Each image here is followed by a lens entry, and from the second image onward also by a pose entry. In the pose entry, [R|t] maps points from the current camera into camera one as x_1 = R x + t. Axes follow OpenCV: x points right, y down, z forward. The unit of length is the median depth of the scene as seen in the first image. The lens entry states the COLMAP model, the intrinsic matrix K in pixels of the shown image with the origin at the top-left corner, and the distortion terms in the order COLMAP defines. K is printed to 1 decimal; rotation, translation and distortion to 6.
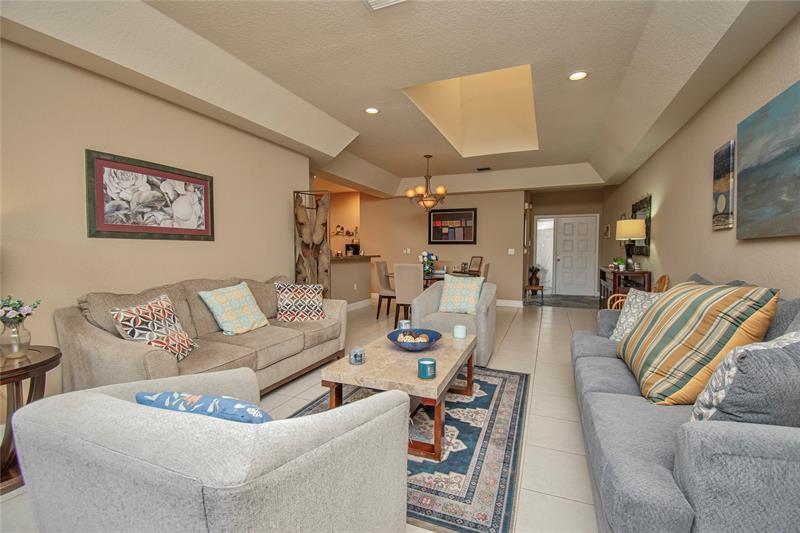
lens RADIAL K [[356.4, 0, 404.4], [0, 356.4, 272.5], [0, 0, 1]] dist [0.015029, -0.023235]
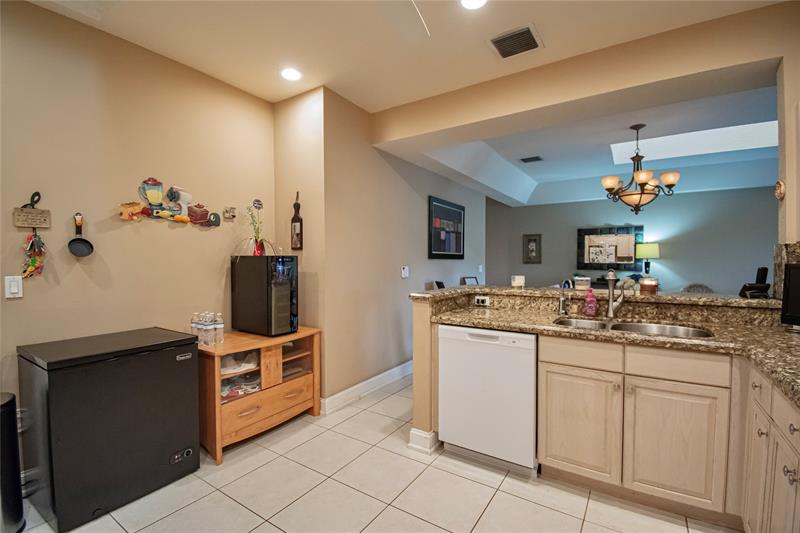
lens RADIAL K [[356.4, 0, 393.1], [0, 356.4, 268.9], [0, 0, 1]] dist [0.015029, -0.023235]
pose [[0.202383, -0.026351, 0.978952, -0.736138], [0.061689, 0.997996, 0.014111, -0.114251], [-0.977361, 0.057535, 0.203603, 1.451494]]
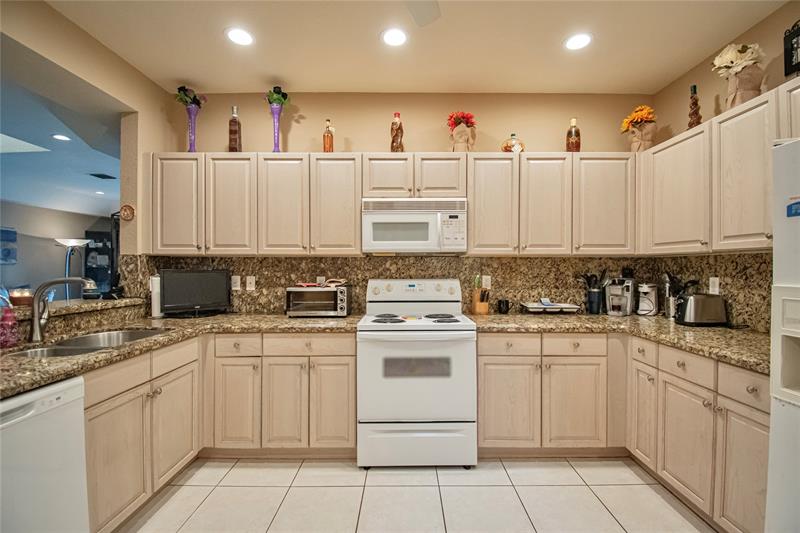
lens RADIAL K [[356.4, 0, 405.7], [0, 356.4, 267.3], [0, 0, 1]] dist [0.015029, -0.023235]
pose [[-0.925562, -0.004189, -0.378572, -0.454478], [-0.026356, 0.998226, 0.053391, -0.128042], [0.377677, 0.059394, -0.924030, 1.712028]]
